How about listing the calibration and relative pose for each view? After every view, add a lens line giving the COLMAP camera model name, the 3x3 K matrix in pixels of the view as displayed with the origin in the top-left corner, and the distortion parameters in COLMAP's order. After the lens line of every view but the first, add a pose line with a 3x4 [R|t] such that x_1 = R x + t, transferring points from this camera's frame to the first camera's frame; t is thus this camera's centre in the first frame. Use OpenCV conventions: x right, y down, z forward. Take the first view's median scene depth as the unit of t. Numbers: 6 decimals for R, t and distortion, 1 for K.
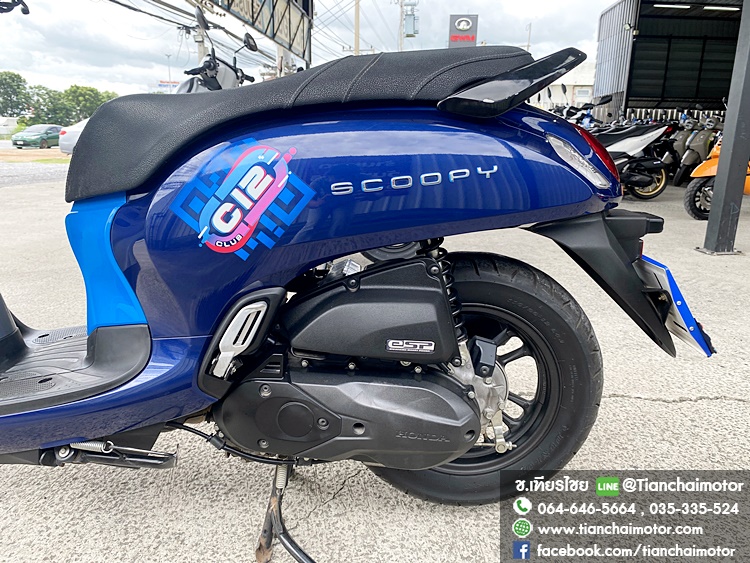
lens RADIAL K [[575.3, 0, 370.5], [0, 575.3, 285.2], [0, 0, 1]] dist [0.019072, -0.020198]
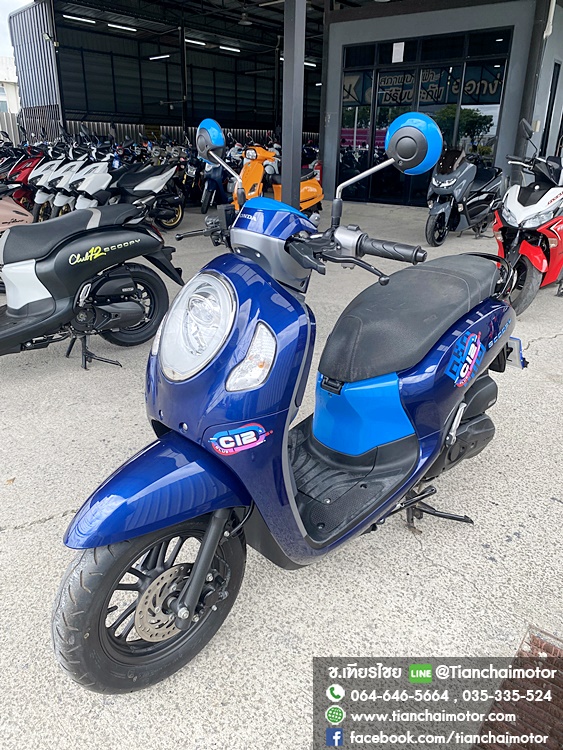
lens RADIAL K [[575.3, 0, 281.4], [0, 575.3, 368.7], [0, 0, 1]] dist [0.019072, -0.020198]
pose [[0.689037, -0.264491, 0.674739, -1.607657], [0.171387, 0.964085, 0.202893, -0.501327], [-0.704169, -0.024159, 0.709621, -0.019620]]
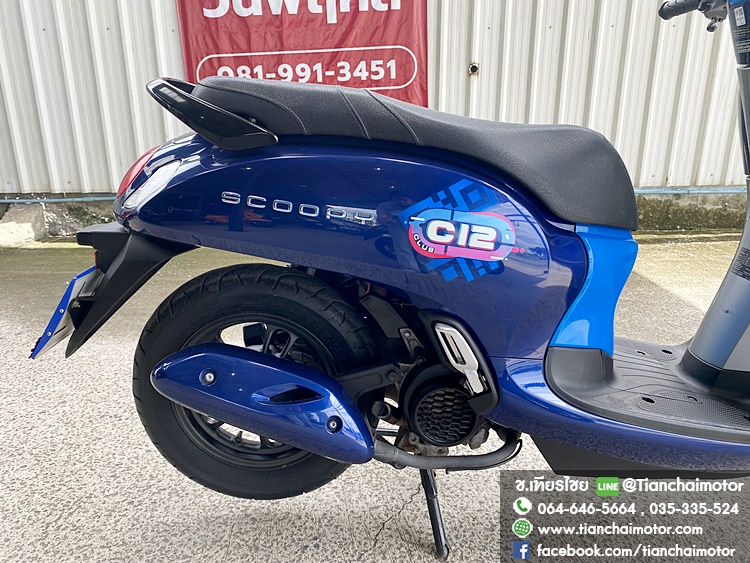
lens RADIAL K [[575.3, 0, 367.9], [0, 575.3, 285.7], [0, 0, 1]] dist [0.019072, -0.020198]
pose [[-0.999519, -0.007716, -0.030044, -0.004599], [-0.022374, 0.850206, 0.525975, -0.576347], [0.021485, 0.526394, -0.849969, 1.875111]]
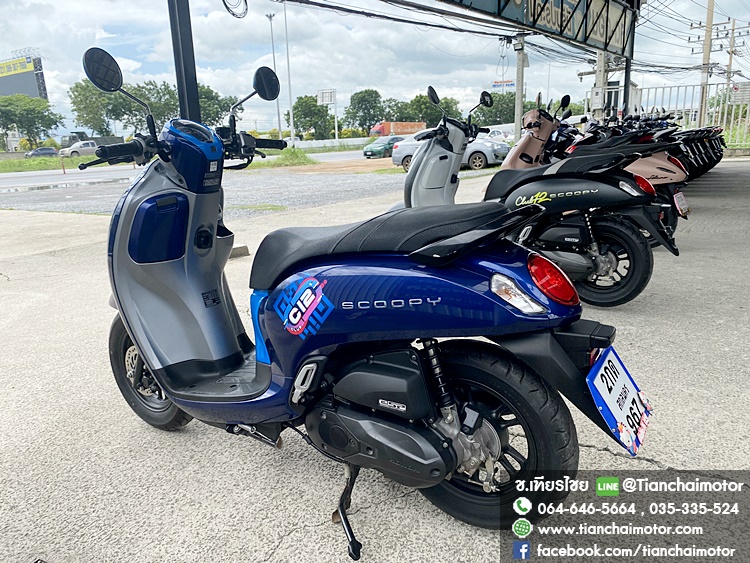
lens RADIAL K [[575.3, 0, 368.0], [0, 575.3, 282.5], [0, 0, 1]] dist [0.019072, -0.020198]
pose [[0.853787, 0.068668, -0.516073, 0.638672], [-0.066923, 0.997515, 0.022011, -0.205220], [0.516303, 0.015744, 0.856262, -0.300862]]
